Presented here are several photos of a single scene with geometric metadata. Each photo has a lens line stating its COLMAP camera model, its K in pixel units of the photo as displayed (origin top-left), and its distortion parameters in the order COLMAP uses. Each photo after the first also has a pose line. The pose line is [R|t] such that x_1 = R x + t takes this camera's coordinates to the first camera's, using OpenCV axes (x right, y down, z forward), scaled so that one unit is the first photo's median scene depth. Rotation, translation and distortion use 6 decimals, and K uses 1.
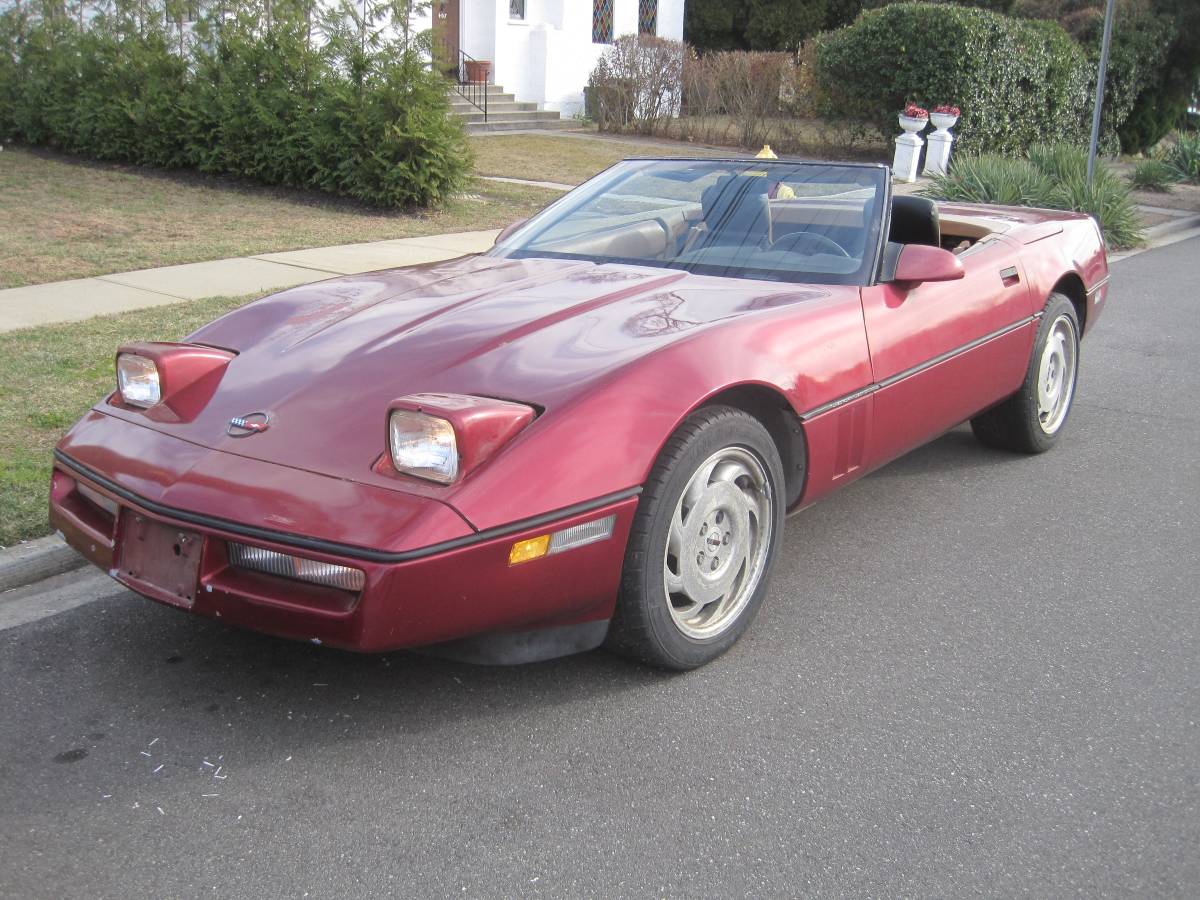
lens RADIAL K [[1241.1, 0, 598.3], [0, 1241.1, 451.4], [0, 0, 1]] dist [-0.117810, 0.000000]
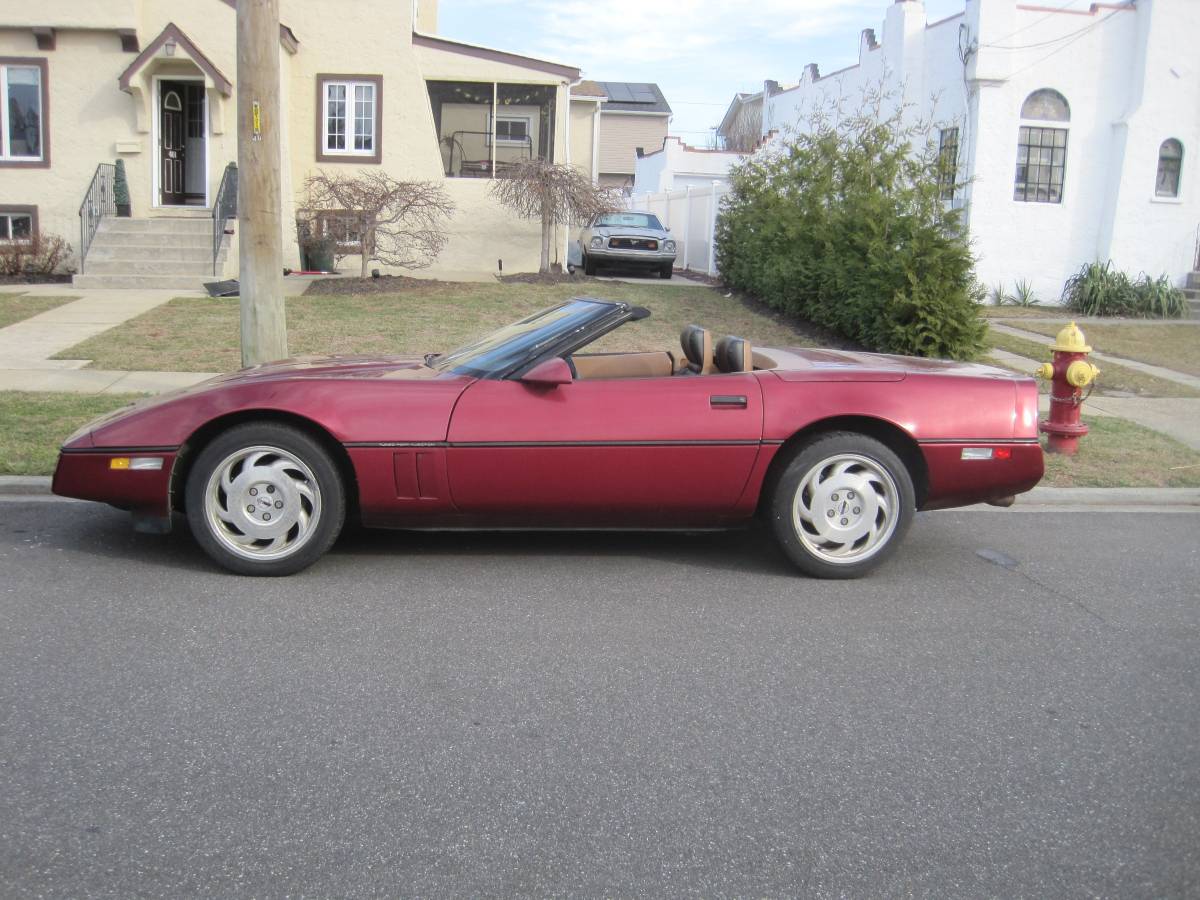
lens RADIAL K [[1241.1, 0, 585.5], [0, 1241.1, 483.7], [0, 0, 1]] dist [-0.117810, 0.000000]
pose [[0.702619, 0.150723, -0.695420, 1.196127], [-0.229111, 0.973183, -0.020558, -0.013601], [0.673672, 0.173772, 0.718310, 0.067464]]
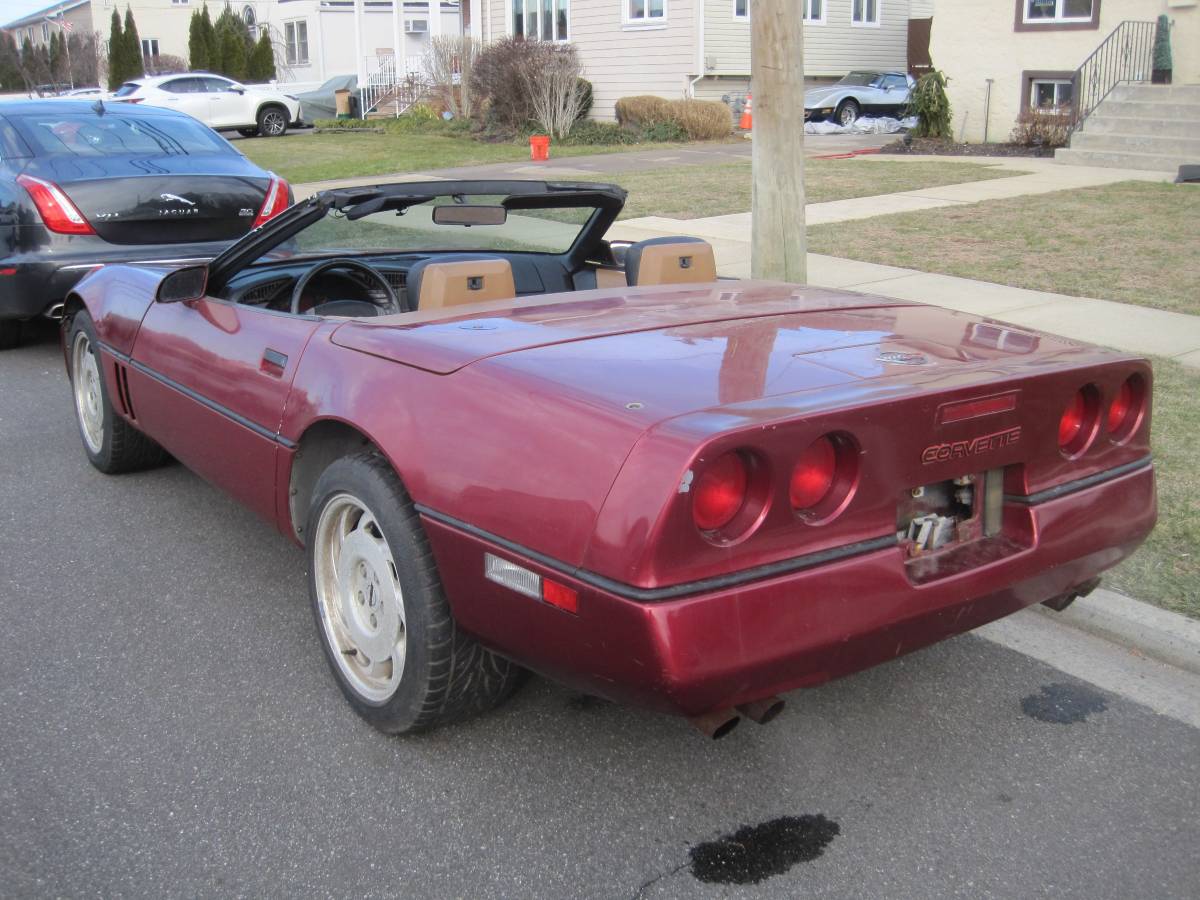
lens RADIAL K [[1241.1, 0, 598.9], [0, 1241.1, 460.8], [0, 0, 1]] dist [-0.117810, 0.000000]
pose [[-0.273508, 0.269873, -0.923234, 1.059397], [-0.279657, 0.896058, 0.344778, -0.432114], [0.920318, 0.352489, -0.169607, 1.447072]]
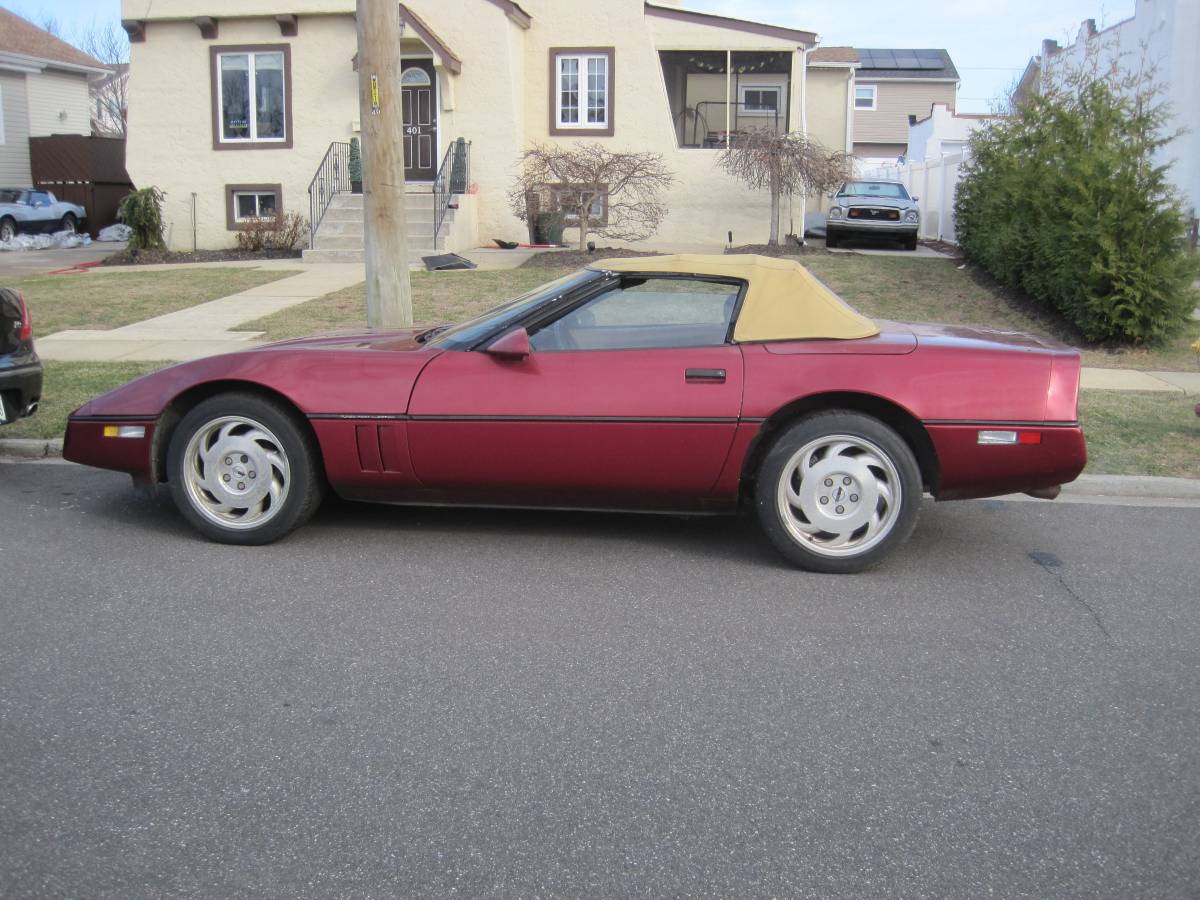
lens RADIAL K [[1241.1, 0, 596.8], [0, 1241.1, 481.3], [0, 0, 1]] dist [-0.117810, 0.000000]
pose [[0.518221, 0.180755, -0.835927, 1.351256], [-0.250698, 0.966581, 0.053591, -0.098518], [0.817678, 0.181793, 0.546218, 0.370167]]
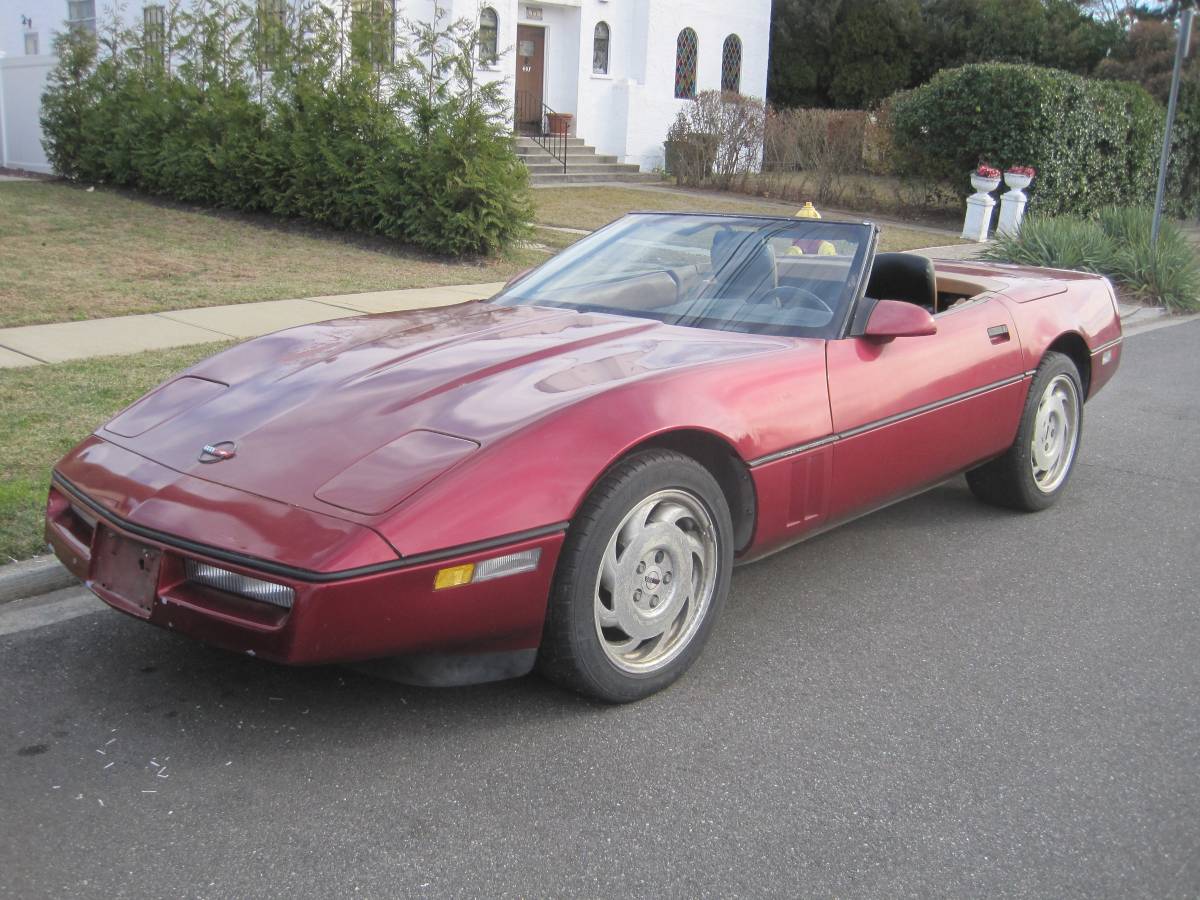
lens RADIAL K [[1241.1, 0, 594.0], [0, 1241.1, 453.2], [0, 0, 1]] dist [-0.117810, 0.000000]
pose [[0.996702, 0.033128, -0.074074, 0.090328], [-0.036032, 0.998620, -0.038210, 0.006296], [0.072706, 0.040753, 0.996520, -0.033492]]
